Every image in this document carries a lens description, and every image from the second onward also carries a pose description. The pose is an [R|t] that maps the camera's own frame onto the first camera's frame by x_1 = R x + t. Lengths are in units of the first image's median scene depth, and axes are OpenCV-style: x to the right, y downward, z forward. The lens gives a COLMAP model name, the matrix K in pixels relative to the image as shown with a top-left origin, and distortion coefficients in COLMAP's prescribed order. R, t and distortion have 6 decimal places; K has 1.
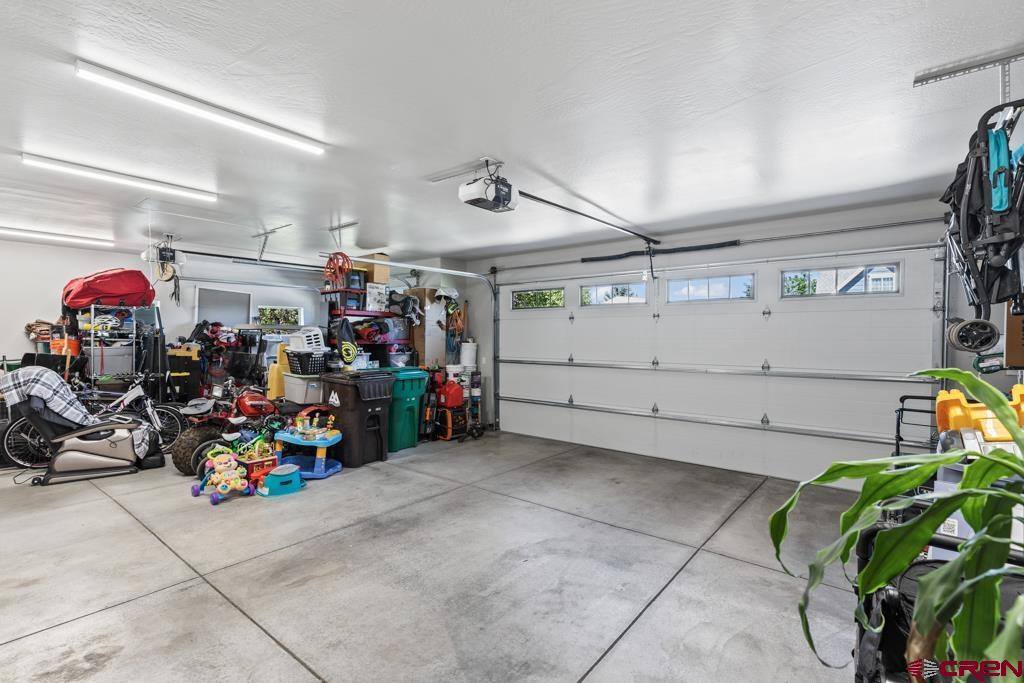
lens RADIAL K [[468.5, 0, 514.8], [0, 468.5, 322.5], [0, 0, 1]] dist [0.002935, 0.000342]
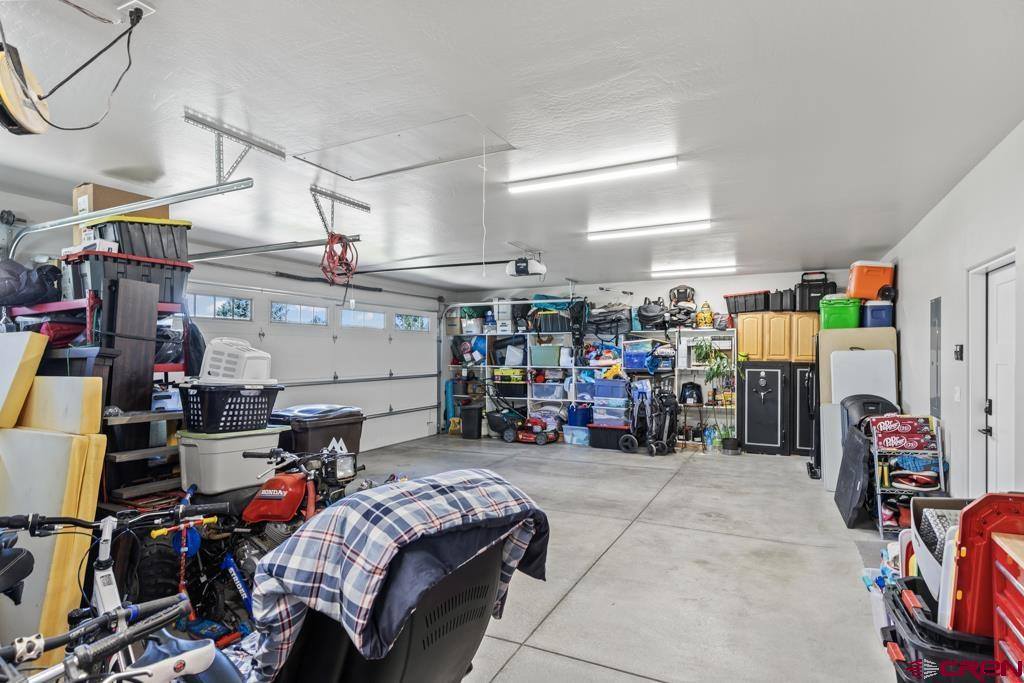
lens RADIAL K [[544.5, 0, 510.3], [0, 544.5, 355.3], [0, 0, 1]] dist [0.000134, 0.000001]
pose [[-0.204854, 0.000450, 0.978792, -1.656165], [-0.020638, 0.999776, -0.004779, 0.039693], [-0.978575, -0.021179, -0.204798, 1.285740]]
